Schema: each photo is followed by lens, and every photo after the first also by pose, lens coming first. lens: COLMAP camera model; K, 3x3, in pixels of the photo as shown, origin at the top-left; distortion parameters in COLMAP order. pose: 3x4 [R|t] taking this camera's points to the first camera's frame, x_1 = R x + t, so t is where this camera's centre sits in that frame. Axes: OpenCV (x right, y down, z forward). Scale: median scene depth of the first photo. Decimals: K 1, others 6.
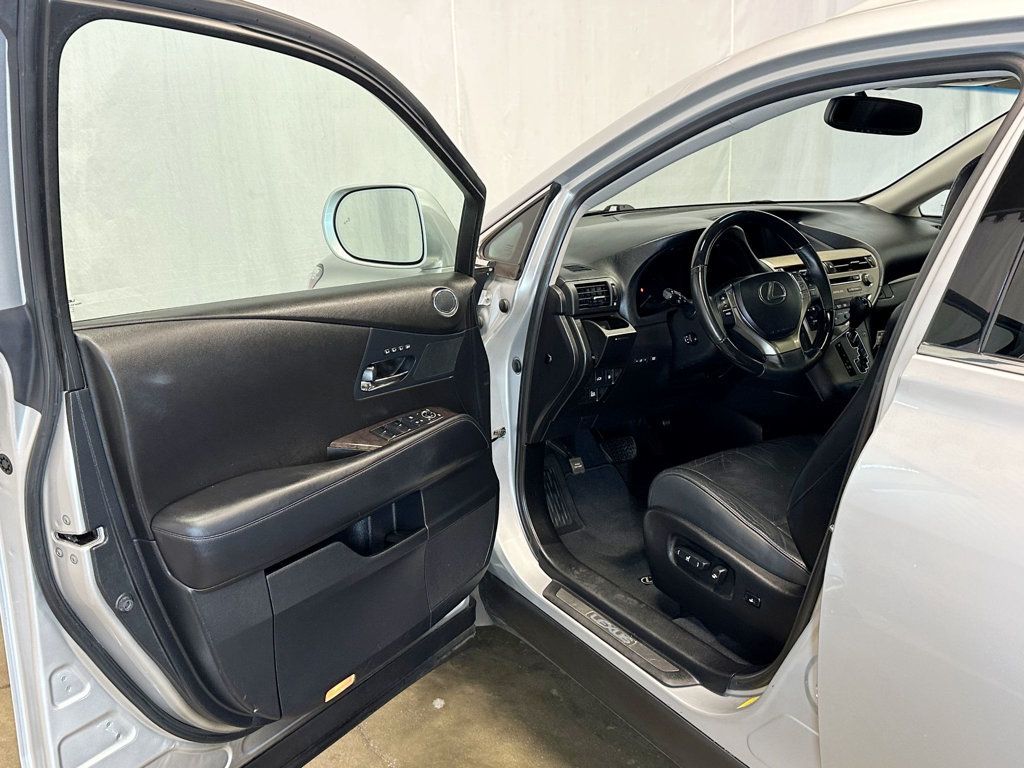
lens RADIAL K [[995.2, 0, 513.8], [0, 995.2, 407.6], [0, 0, 1]] dist [0.159760, -0.311893]
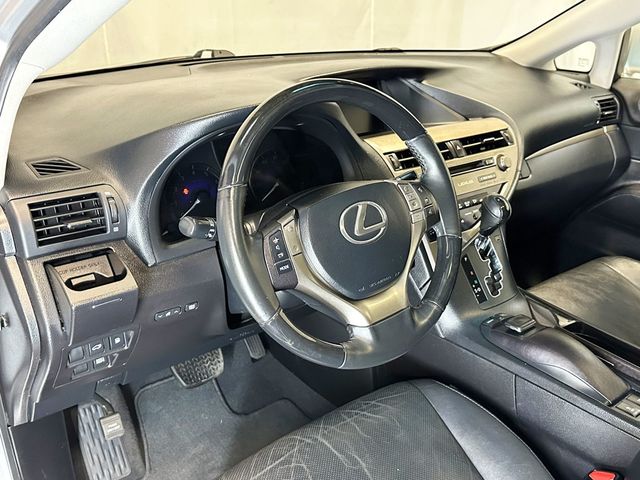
lens RADIAL K [[622.0, 0, 321.1], [0, 622.0, 254.8], [0, 0, 1]] dist [0.159760, -0.311893]
pose [[0.995706, -0.008605, 0.092174, 0.163733], [-0.003894, 0.990896, 0.134575, -0.121012], [-0.092493, -0.134356, 0.986607, 0.522416]]
